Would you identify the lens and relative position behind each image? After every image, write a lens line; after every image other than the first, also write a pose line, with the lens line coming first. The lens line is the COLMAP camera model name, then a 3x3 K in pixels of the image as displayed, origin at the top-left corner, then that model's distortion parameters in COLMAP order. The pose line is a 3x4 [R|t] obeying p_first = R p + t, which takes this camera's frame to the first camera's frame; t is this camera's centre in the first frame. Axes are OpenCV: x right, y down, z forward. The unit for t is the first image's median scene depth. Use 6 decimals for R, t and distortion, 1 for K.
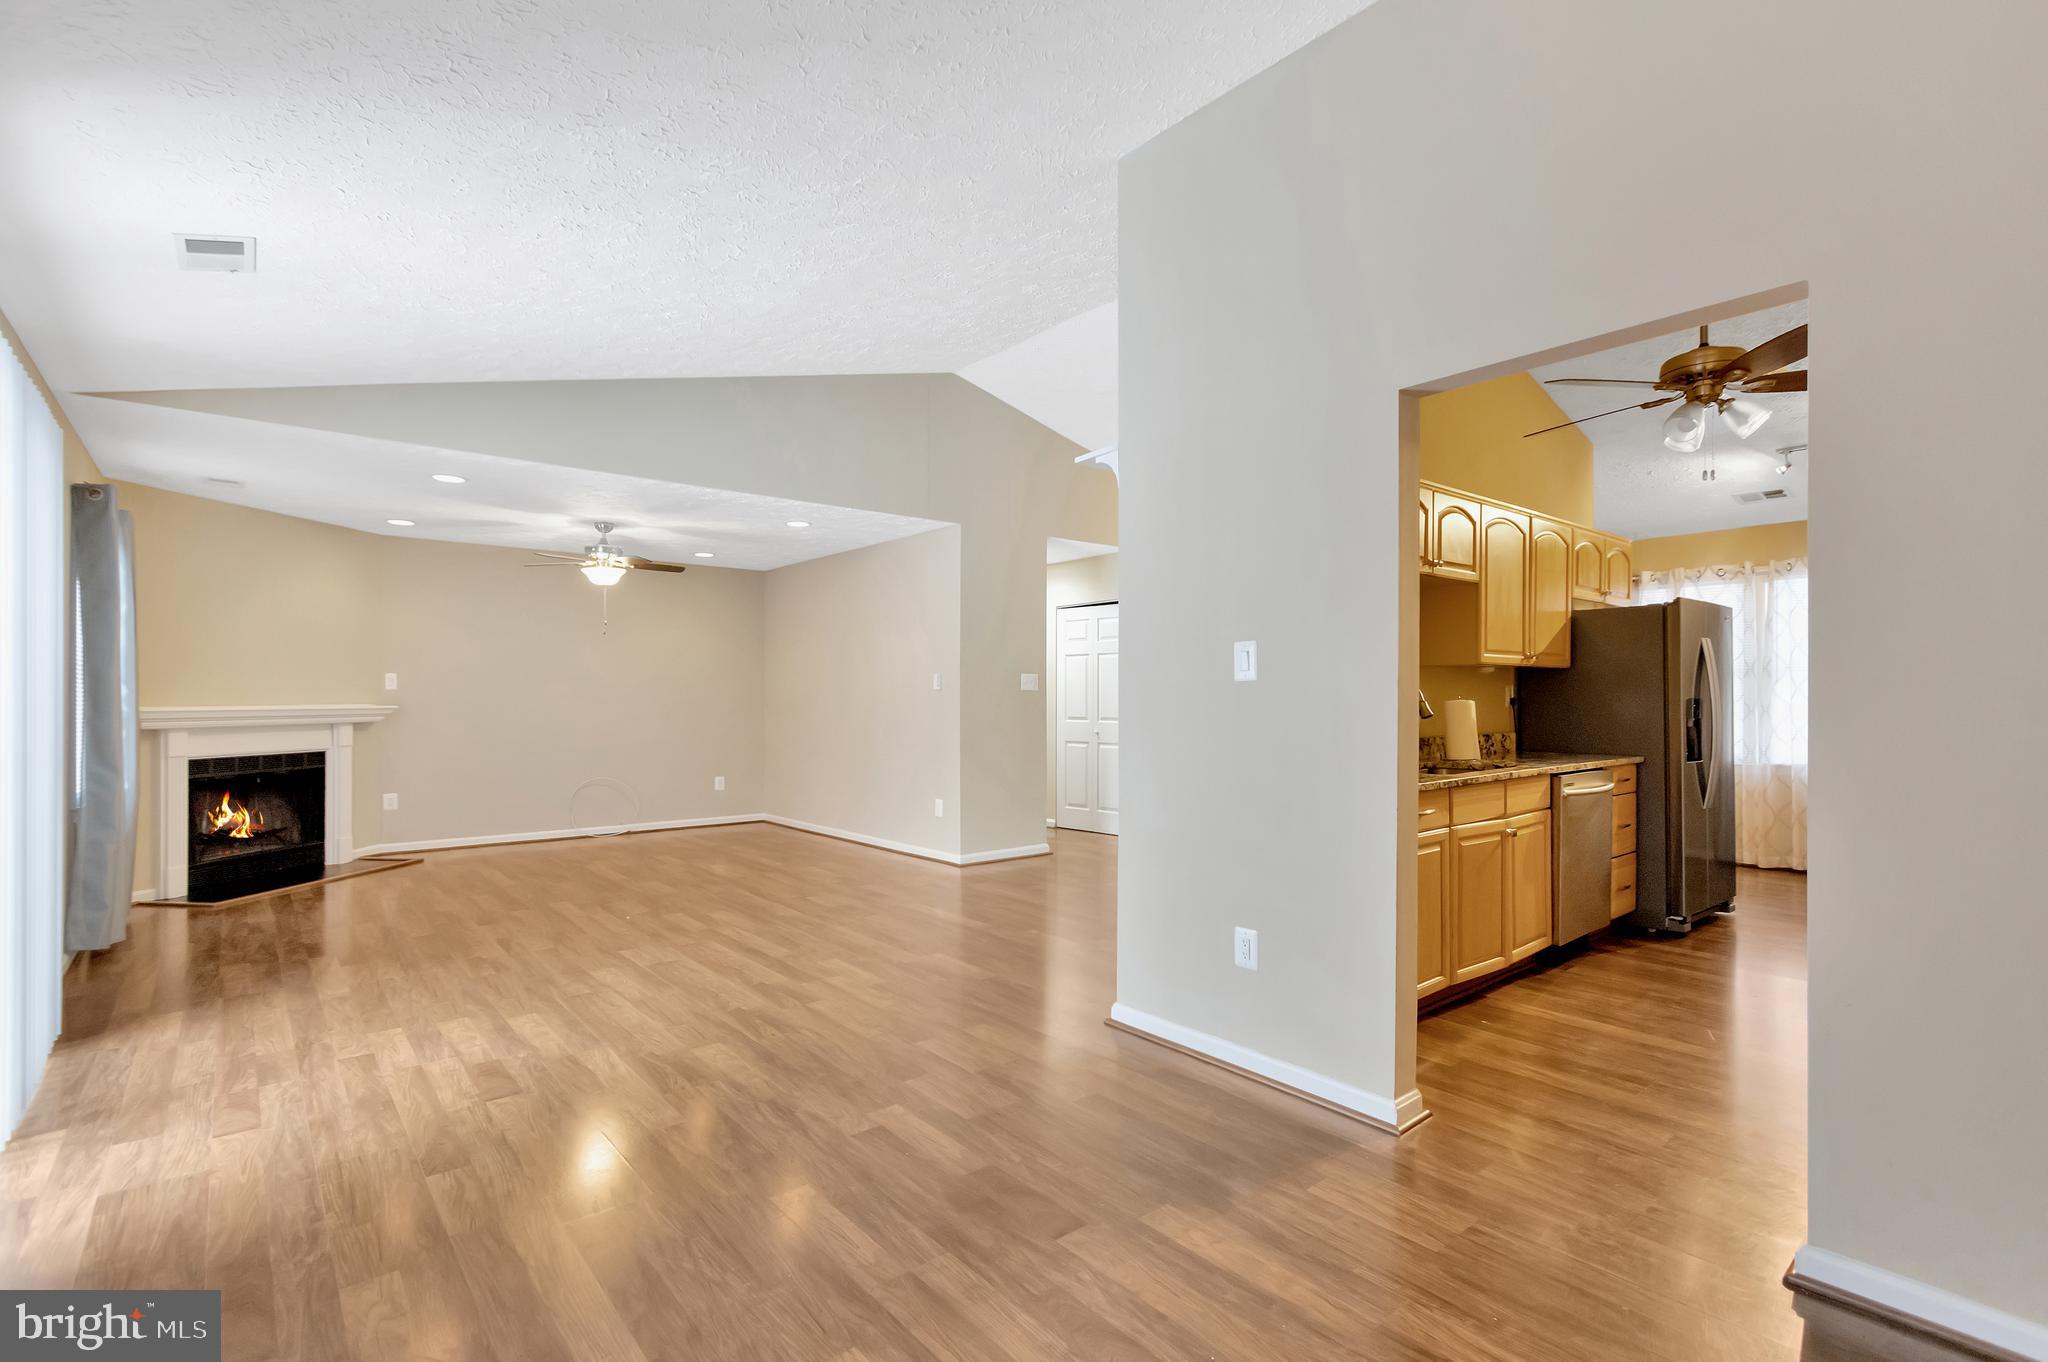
lens RADIAL K [[942.8, 0, 1030.9], [0, 942.8, 694.4], [0, 0, 1]] dist [0.006945, -0.001082]
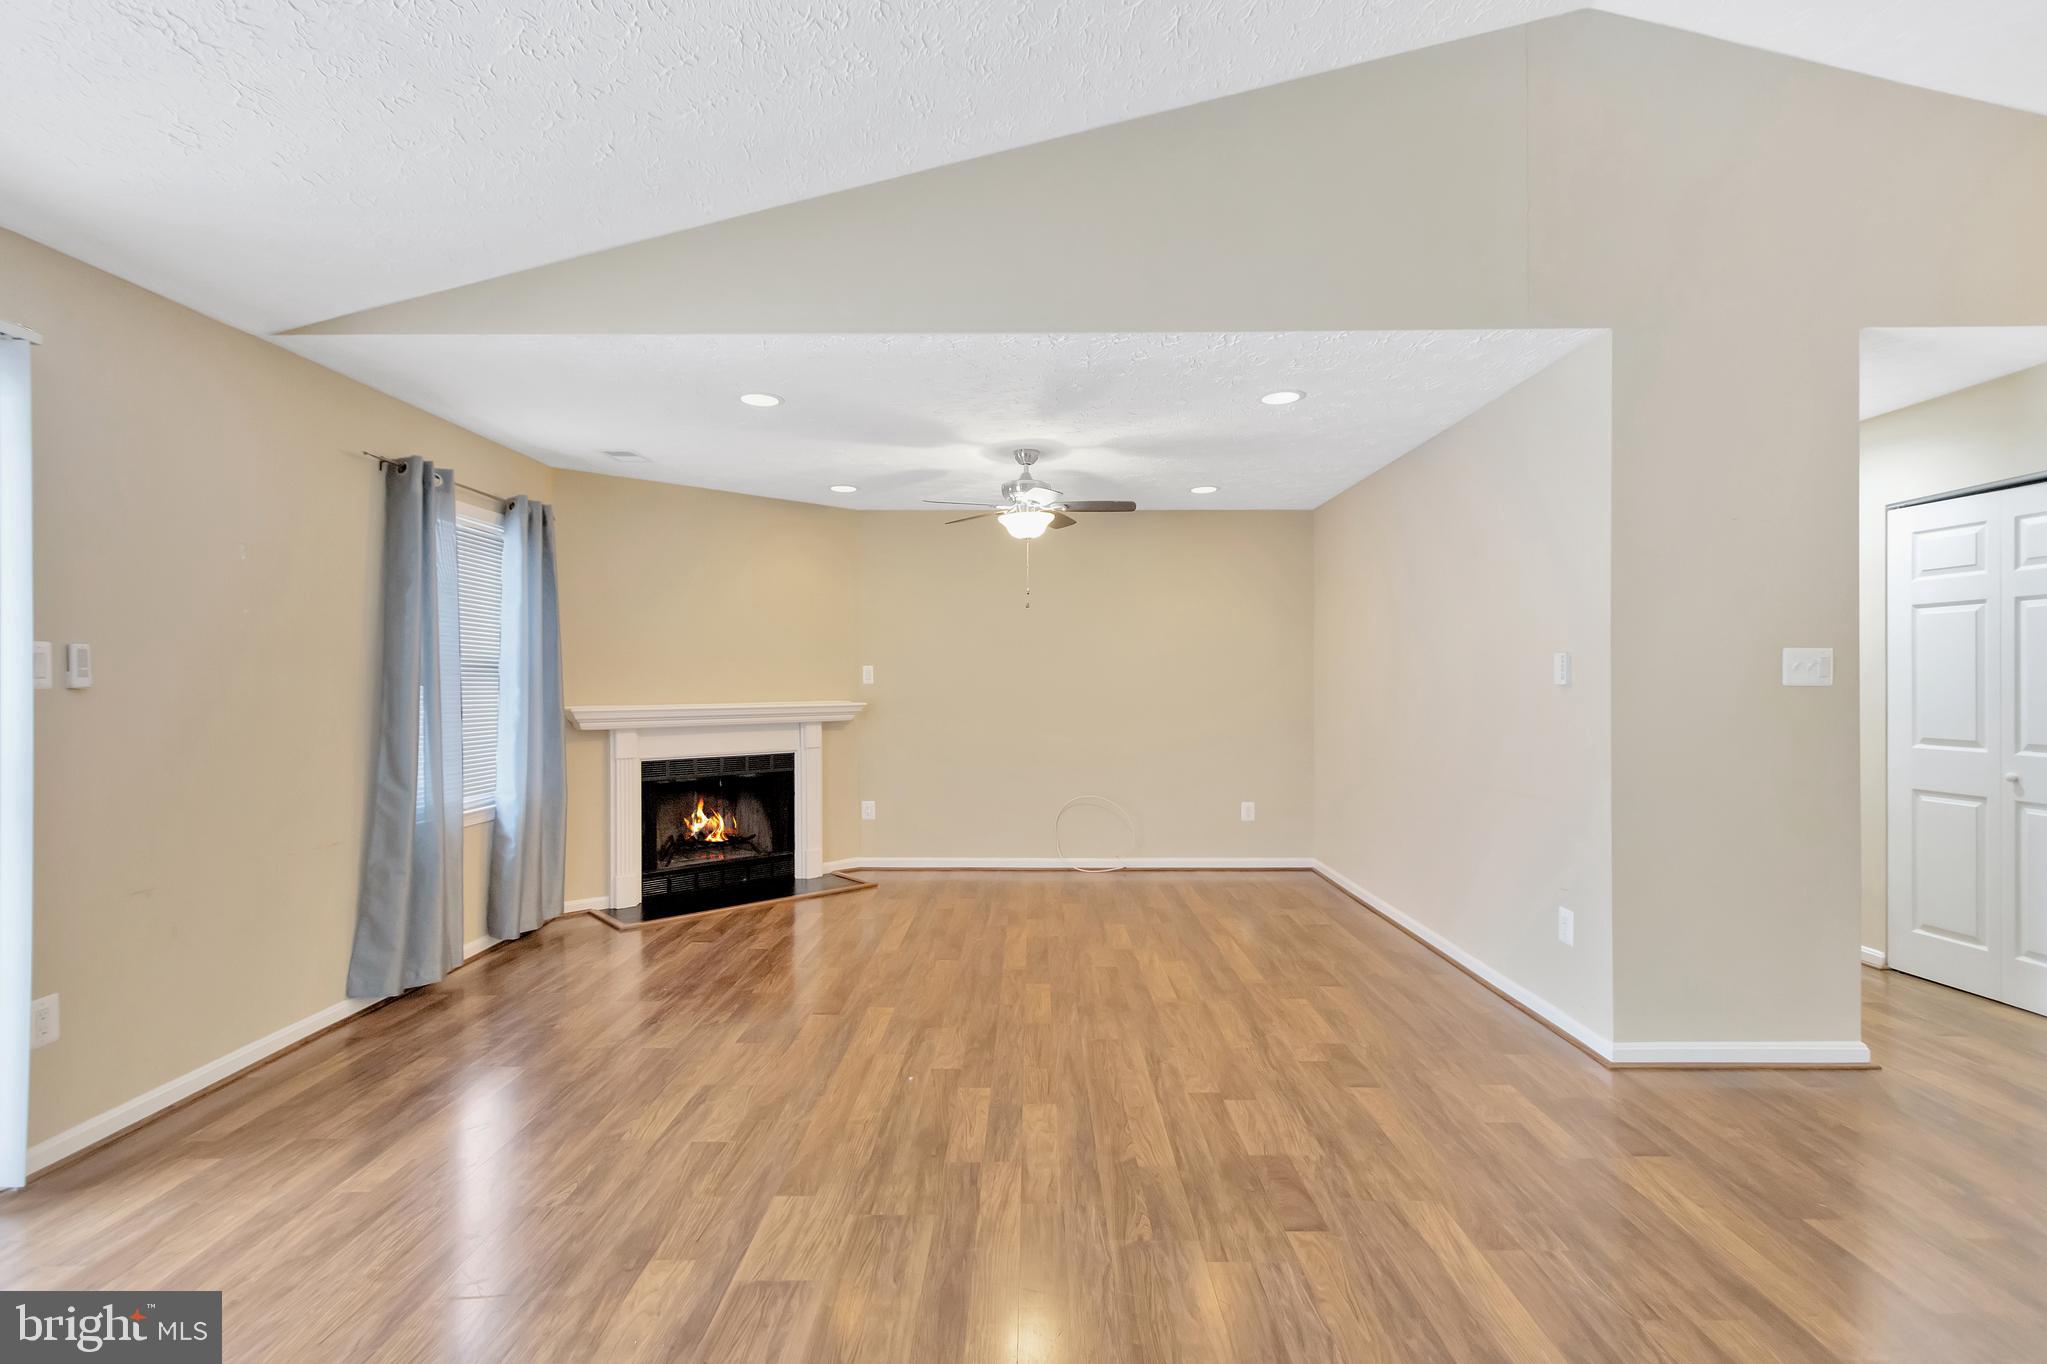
lens RADIAL K [[936.6, 0, 1023.5], [0, 936.6, 682.0], [0, 0, 1]] dist [0.002995, -0.000094]
pose [[0.759452, -0.001433, -0.650561, 0.007427], [0.005233, 0.999979, 0.003906, -0.013487], [0.650542, -0.006371, 0.759444, 0.607416]]
